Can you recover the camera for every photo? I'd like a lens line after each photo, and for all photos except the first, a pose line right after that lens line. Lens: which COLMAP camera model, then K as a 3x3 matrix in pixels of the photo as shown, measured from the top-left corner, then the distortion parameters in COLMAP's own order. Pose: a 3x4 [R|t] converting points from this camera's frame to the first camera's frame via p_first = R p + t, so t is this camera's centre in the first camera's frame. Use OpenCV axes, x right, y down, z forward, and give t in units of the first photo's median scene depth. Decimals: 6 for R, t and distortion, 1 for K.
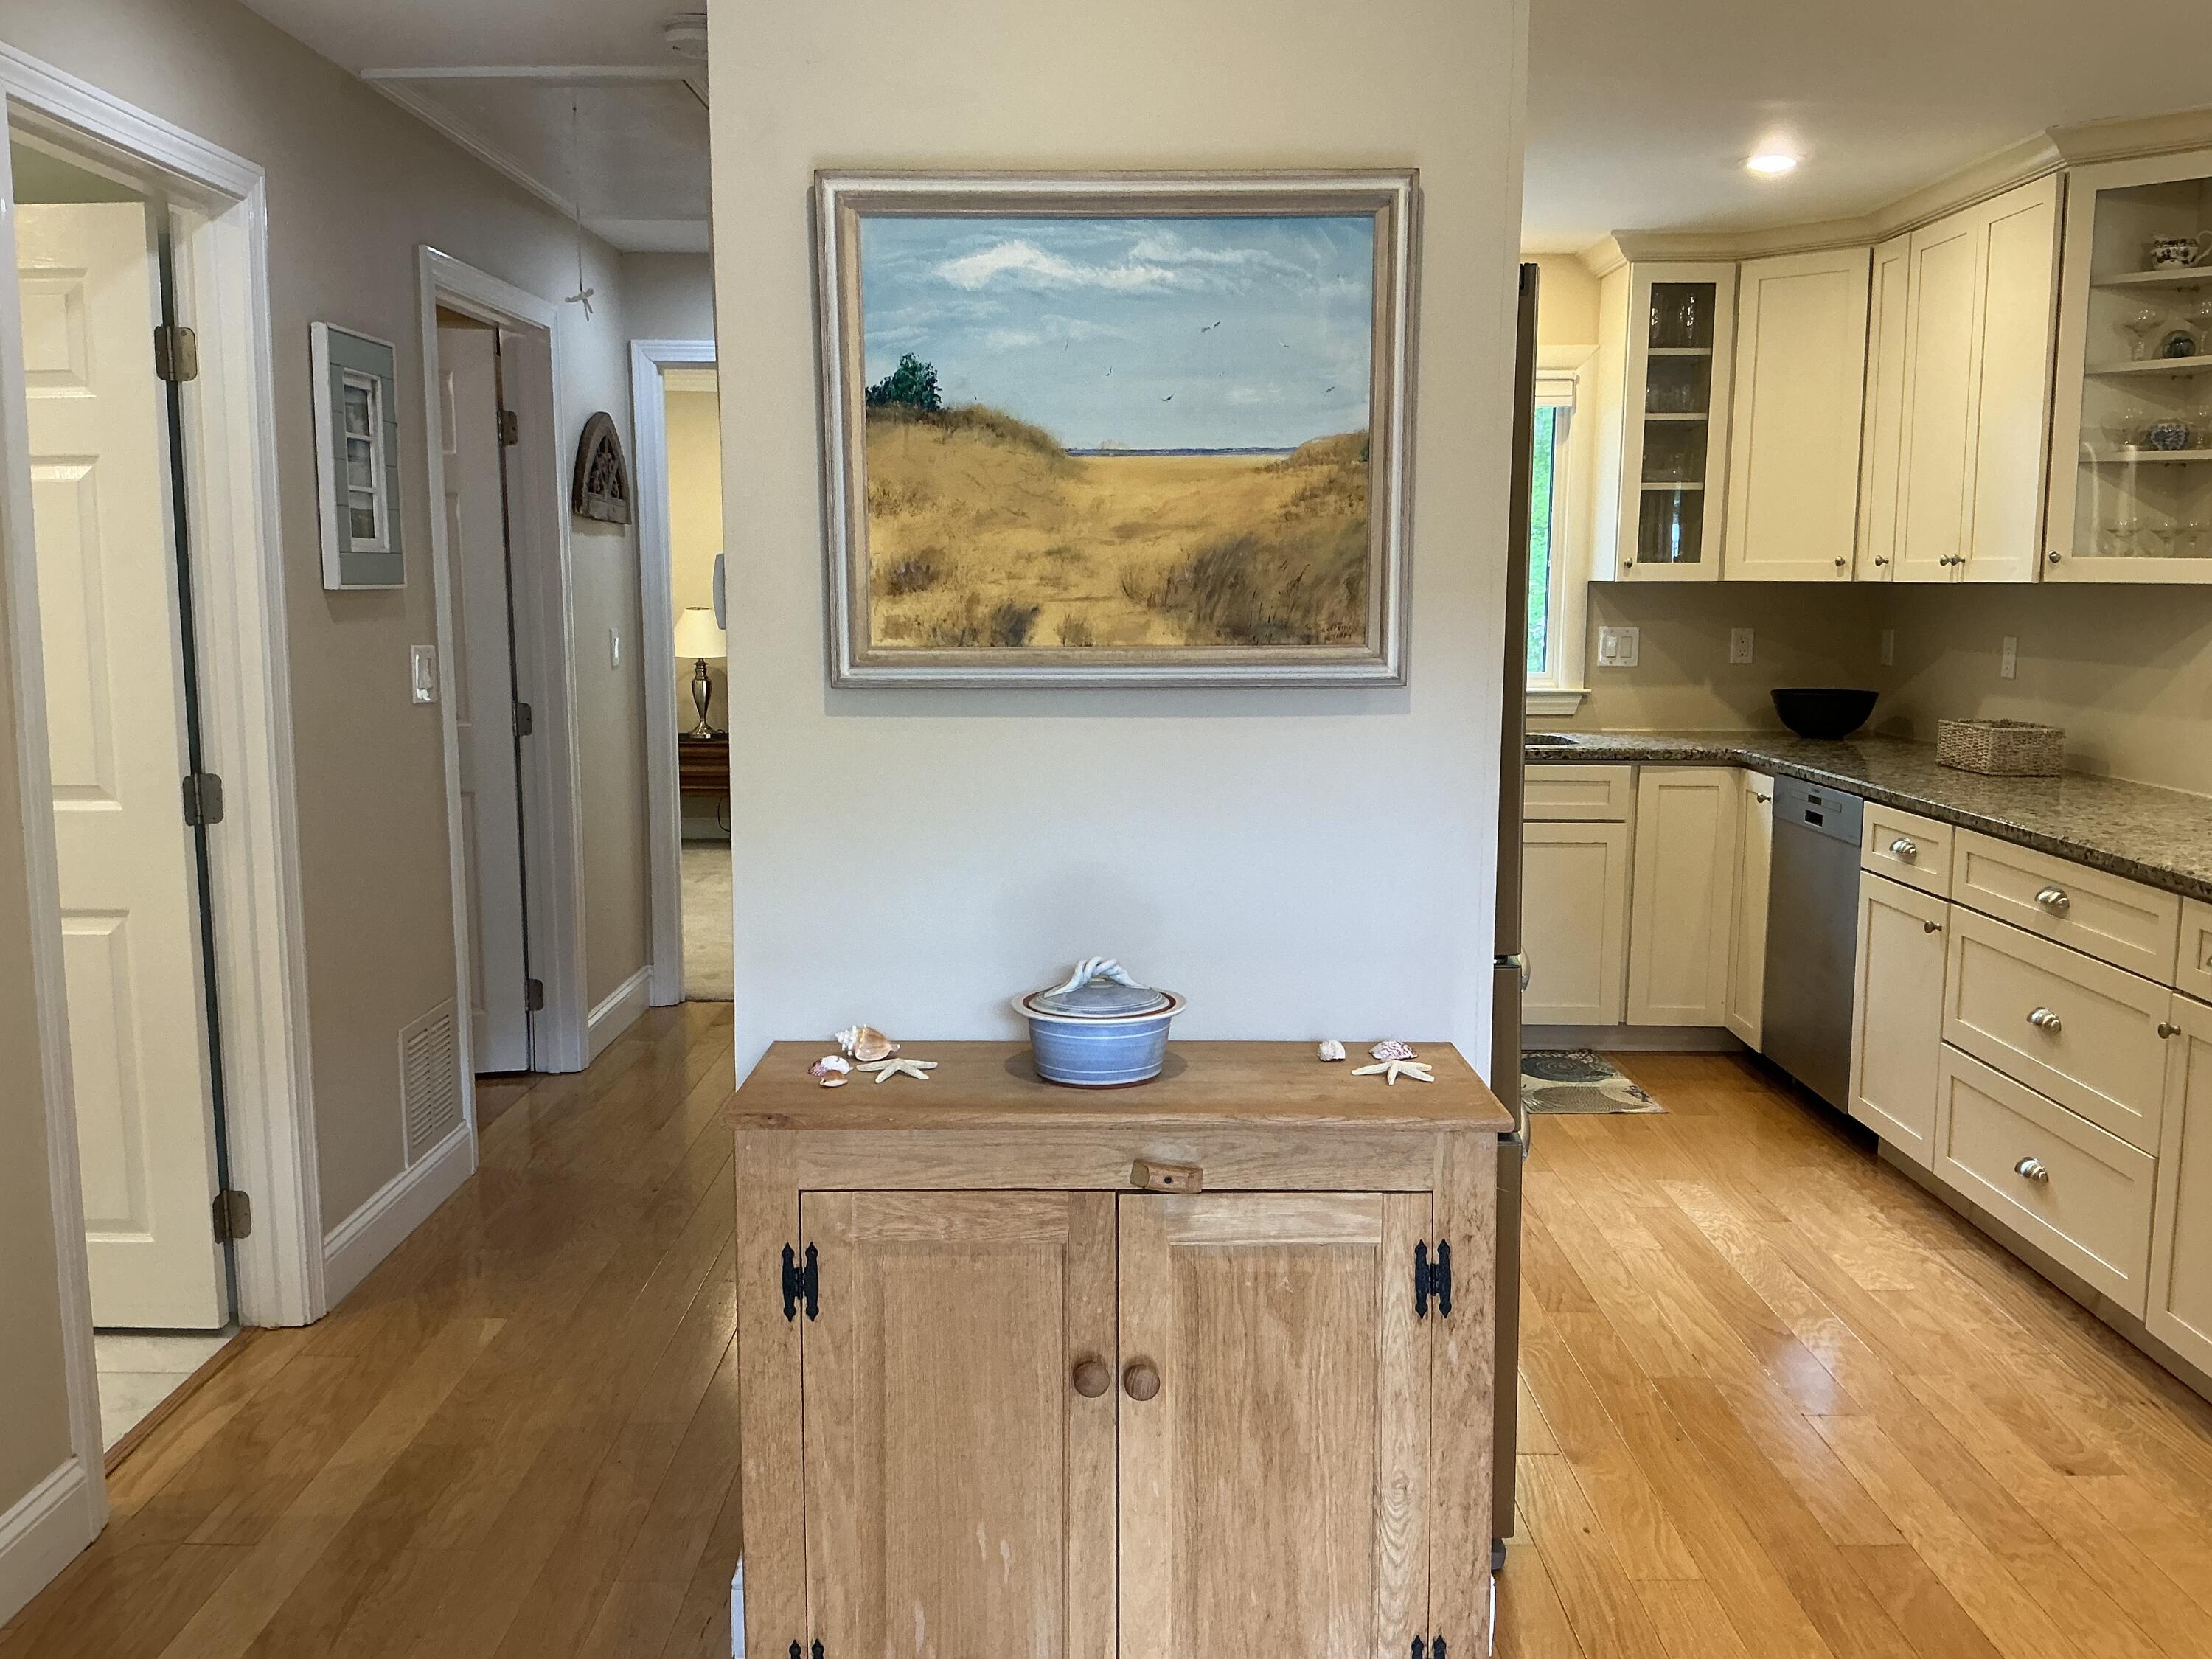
lens RADIAL K [[1845.4, 0, 1106.0], [0, 1845.4, 829.5], [0, 0, 1]] dist [0.125210, -0.258209]
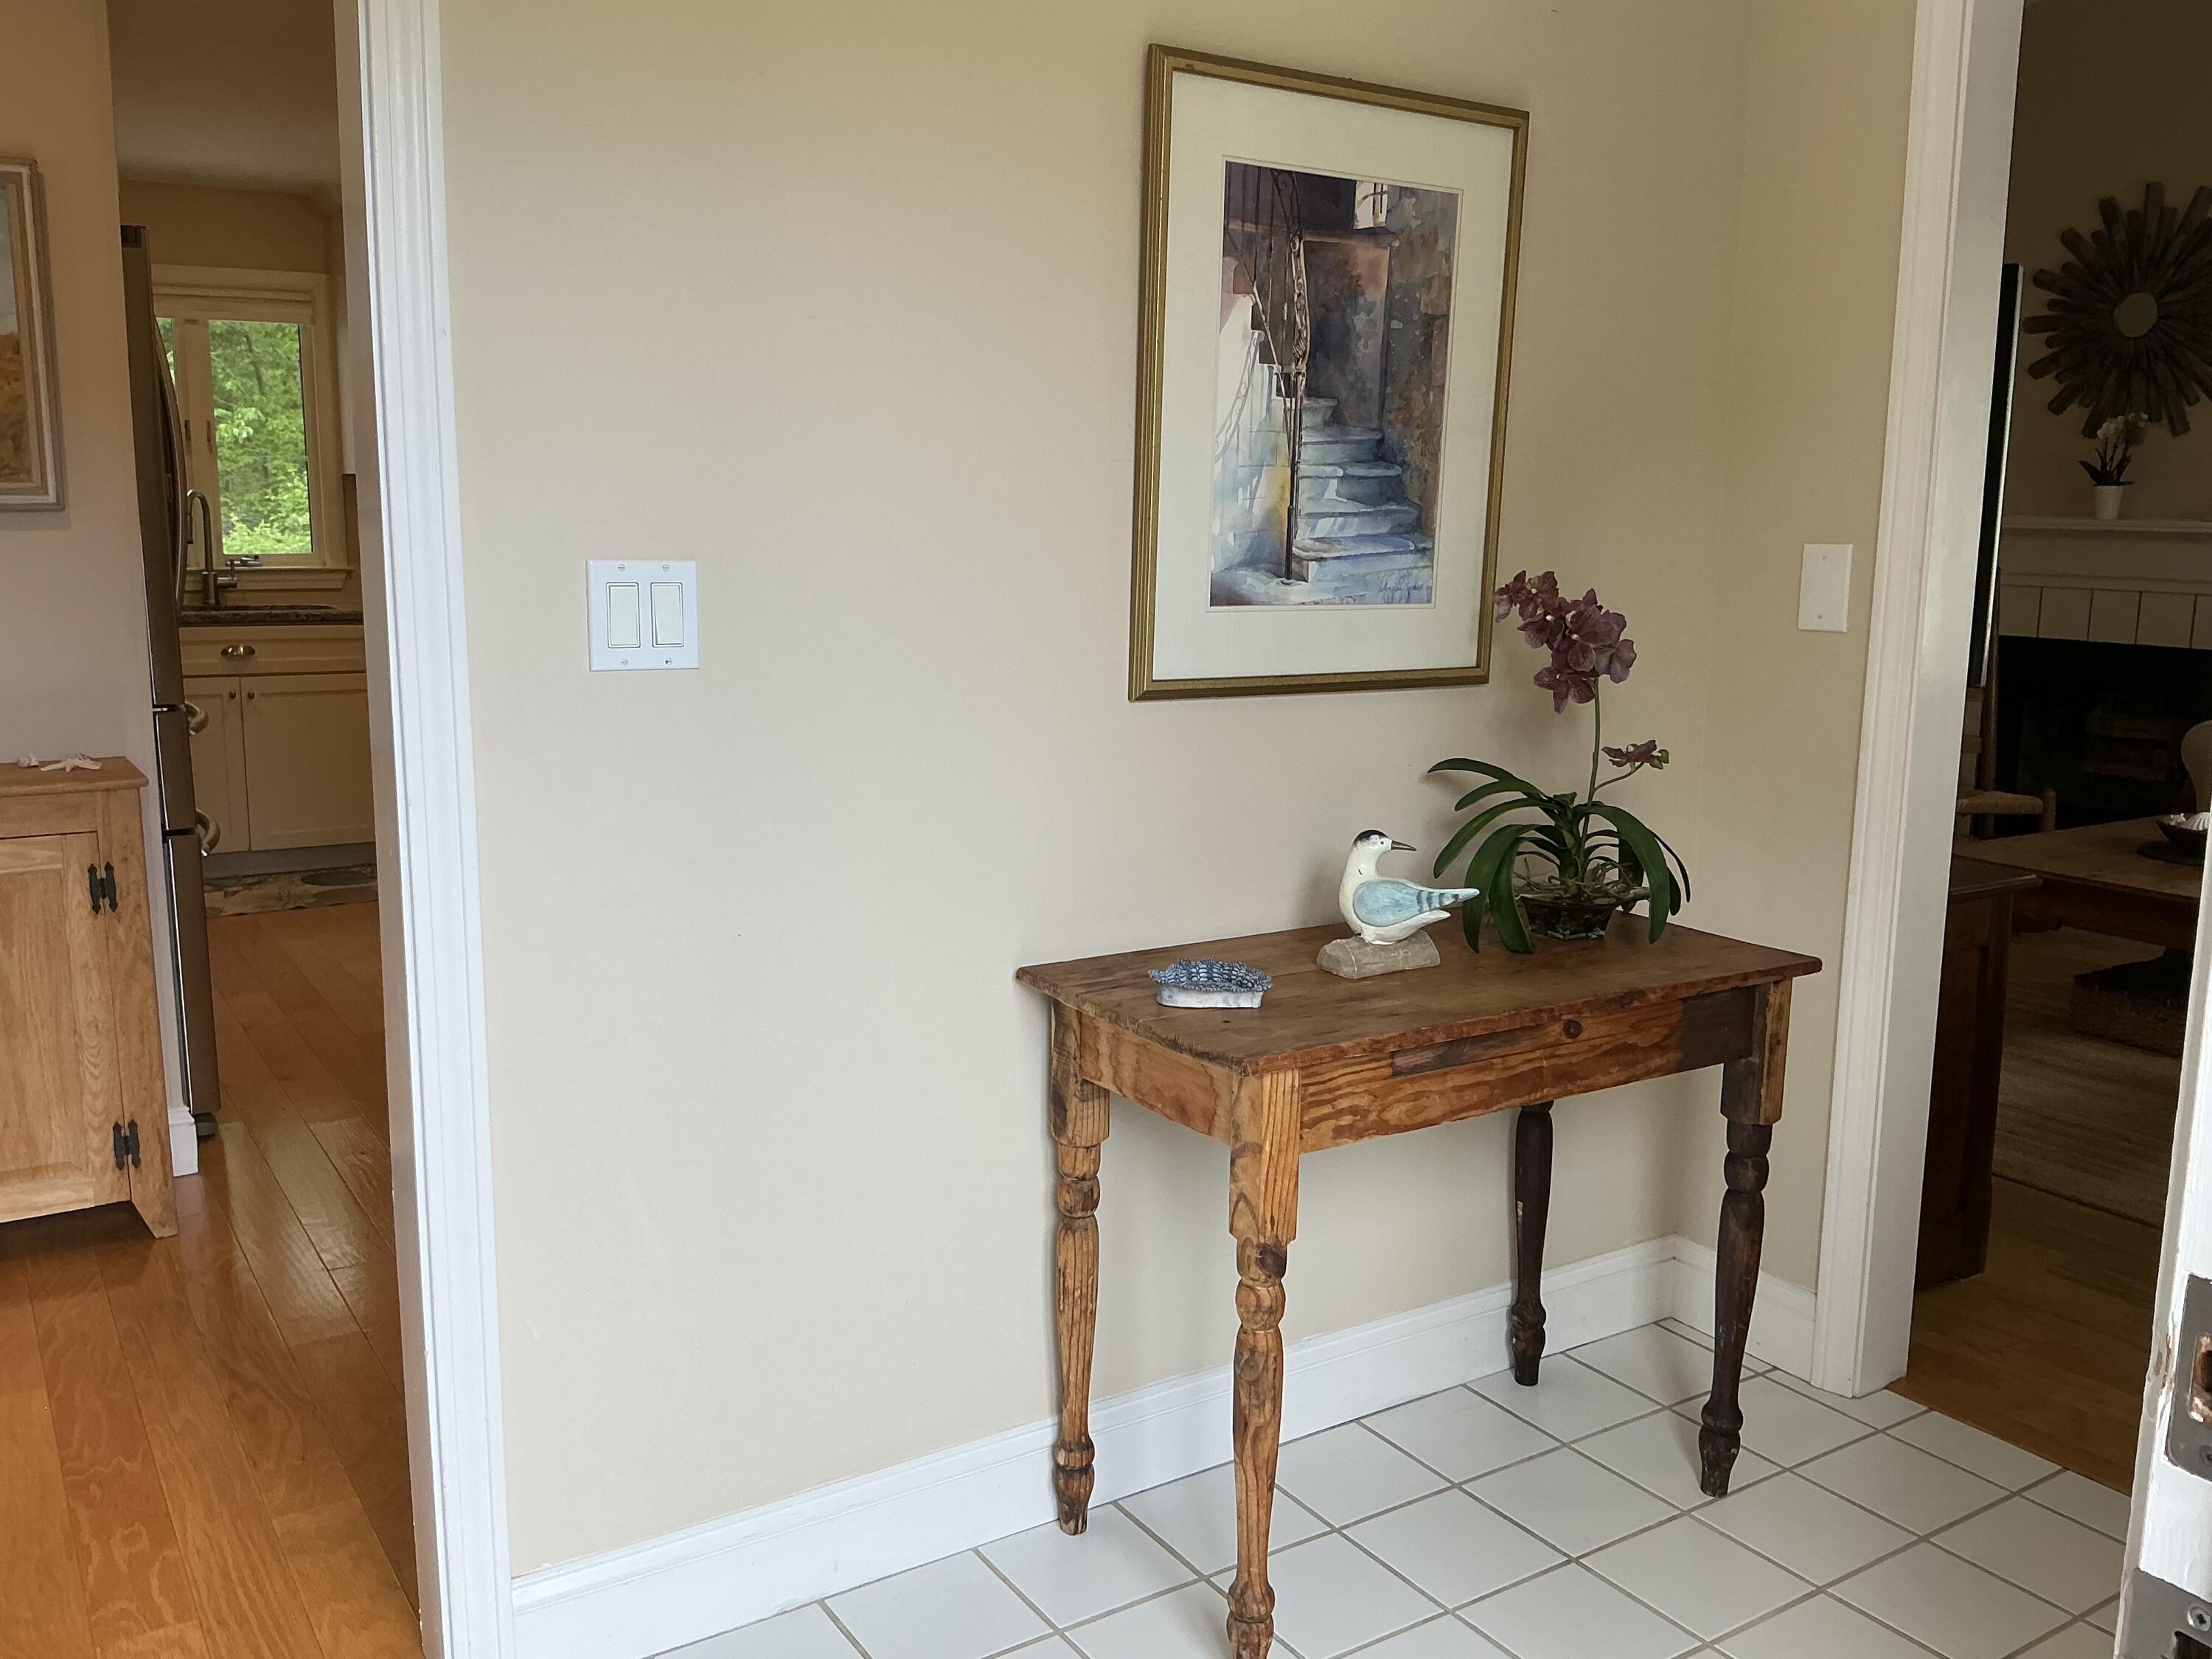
lens RADIAL K [[1866.9, 0, 1106.0], [0, 1866.9, 829.5], [0, 0, 1]] dist [-0.029666, -0.007469]
pose [[0.842106, -0.084314, 0.532680, 0.062430], [0.064113, 0.996351, 0.056349, 0.157750], [-0.535487, -0.013300, 0.844439, -0.734469]]
